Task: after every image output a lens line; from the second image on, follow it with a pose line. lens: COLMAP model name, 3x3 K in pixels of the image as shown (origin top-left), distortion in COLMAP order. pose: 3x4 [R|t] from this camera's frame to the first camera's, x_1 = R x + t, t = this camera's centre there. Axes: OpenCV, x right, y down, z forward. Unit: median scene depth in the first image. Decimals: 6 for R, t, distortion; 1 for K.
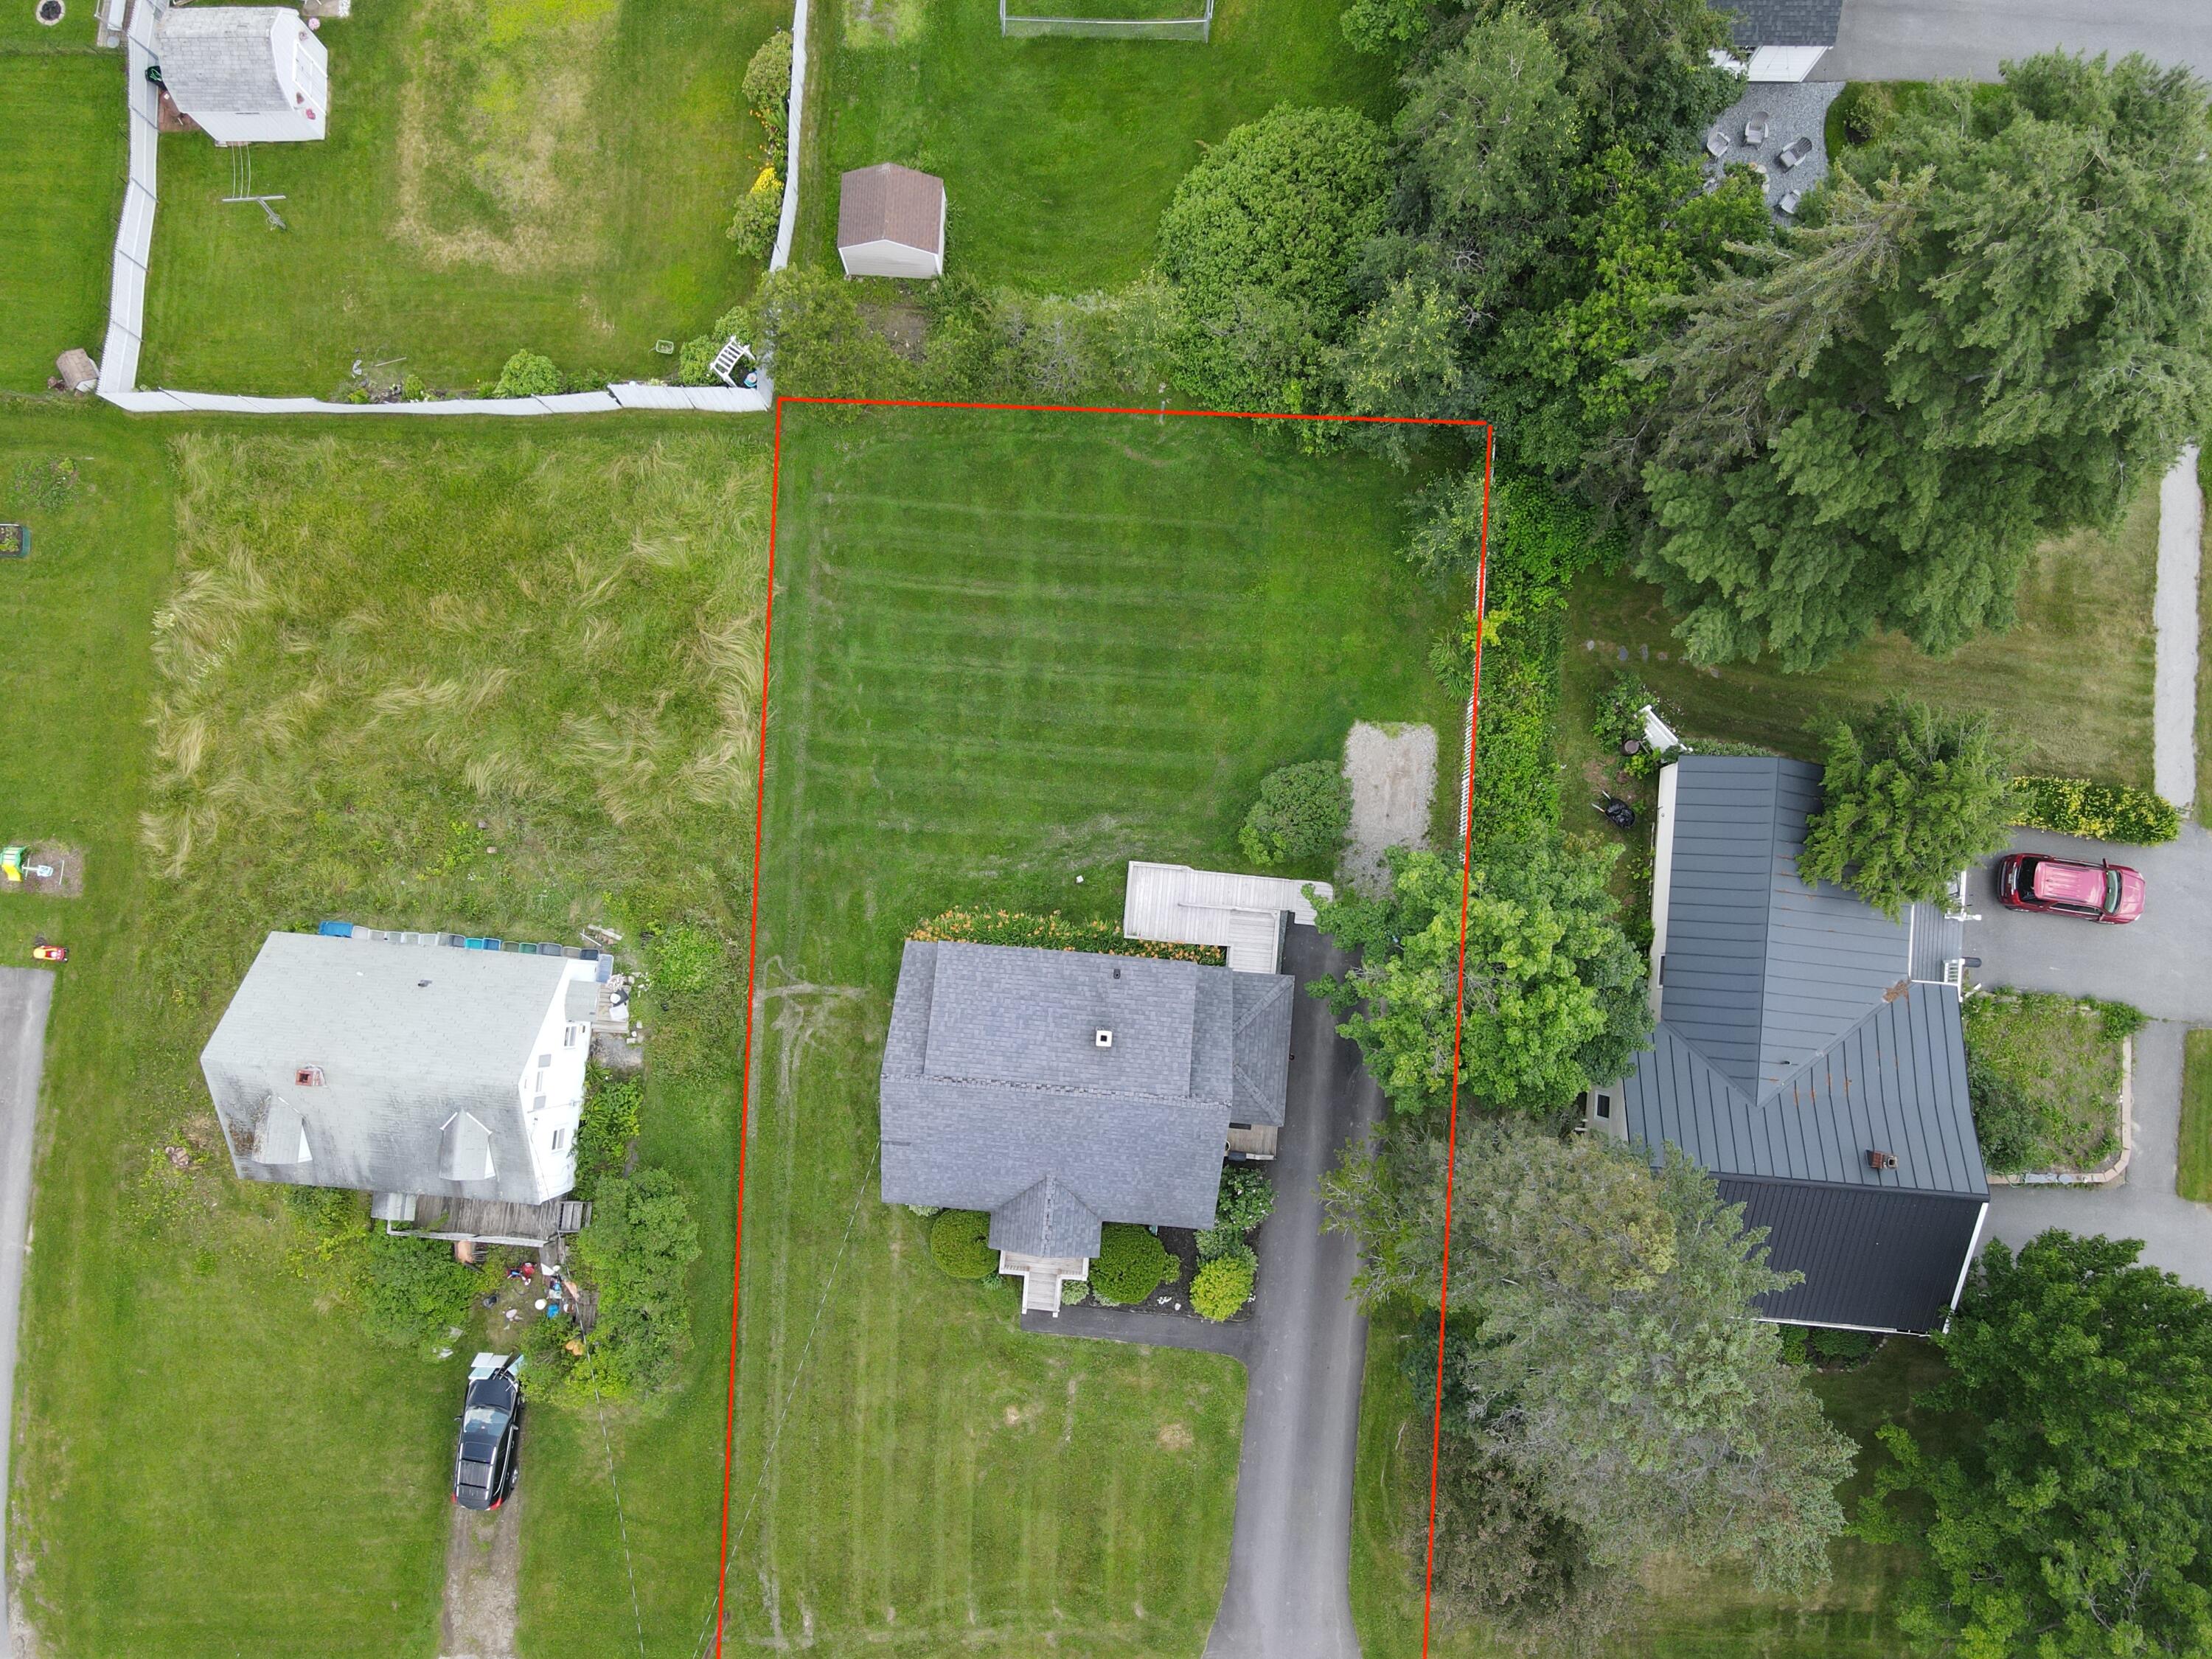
lens RADIAL K [[1612.7, 0, 1107.8], [0, 1612.7, 860.1], [0, 0, 1]] dist [0.012744, 0.010737]
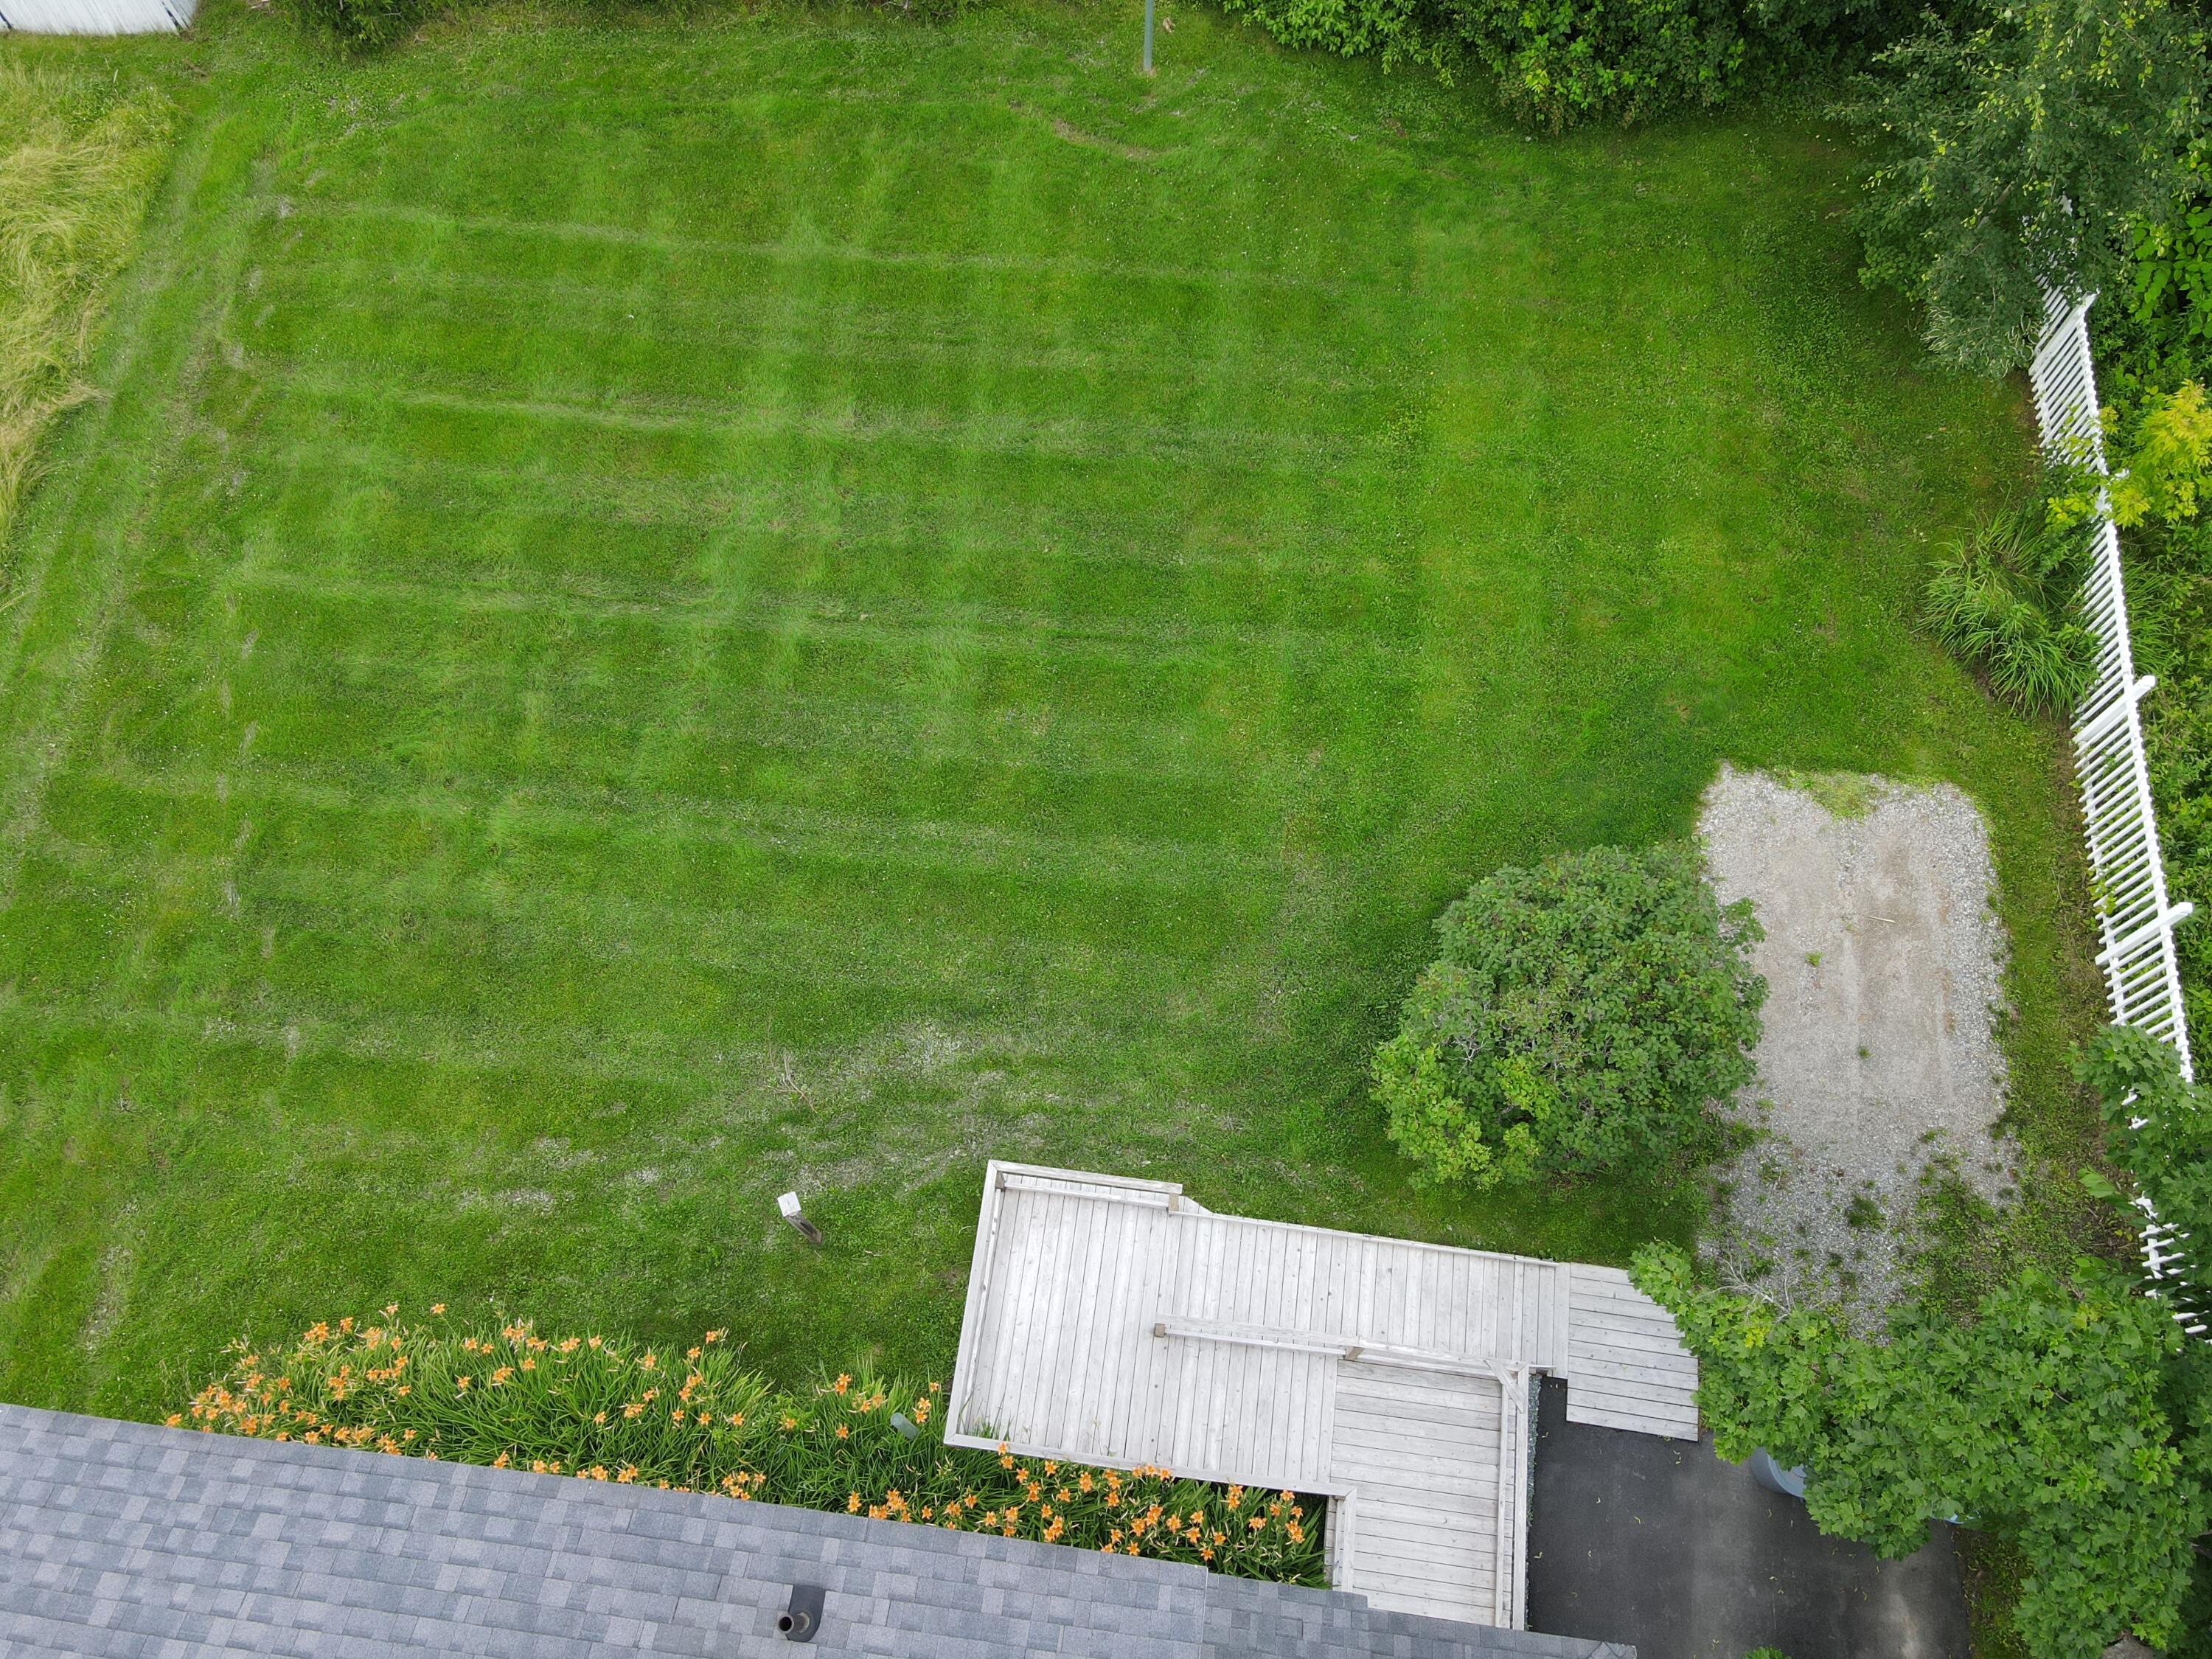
lens RADIAL K [[1553.2, 0, 1095.9], [0, 1553.2, 874.7], [0, 0, 1]] dist [0.016593, 0.003416]
pose [[0.998781, 0.030597, -0.038736, 0.041413], [-0.041558, 0.944679, -0.325353, 0.040928], [0.026638, 0.326566, 0.944799, 0.708582]]
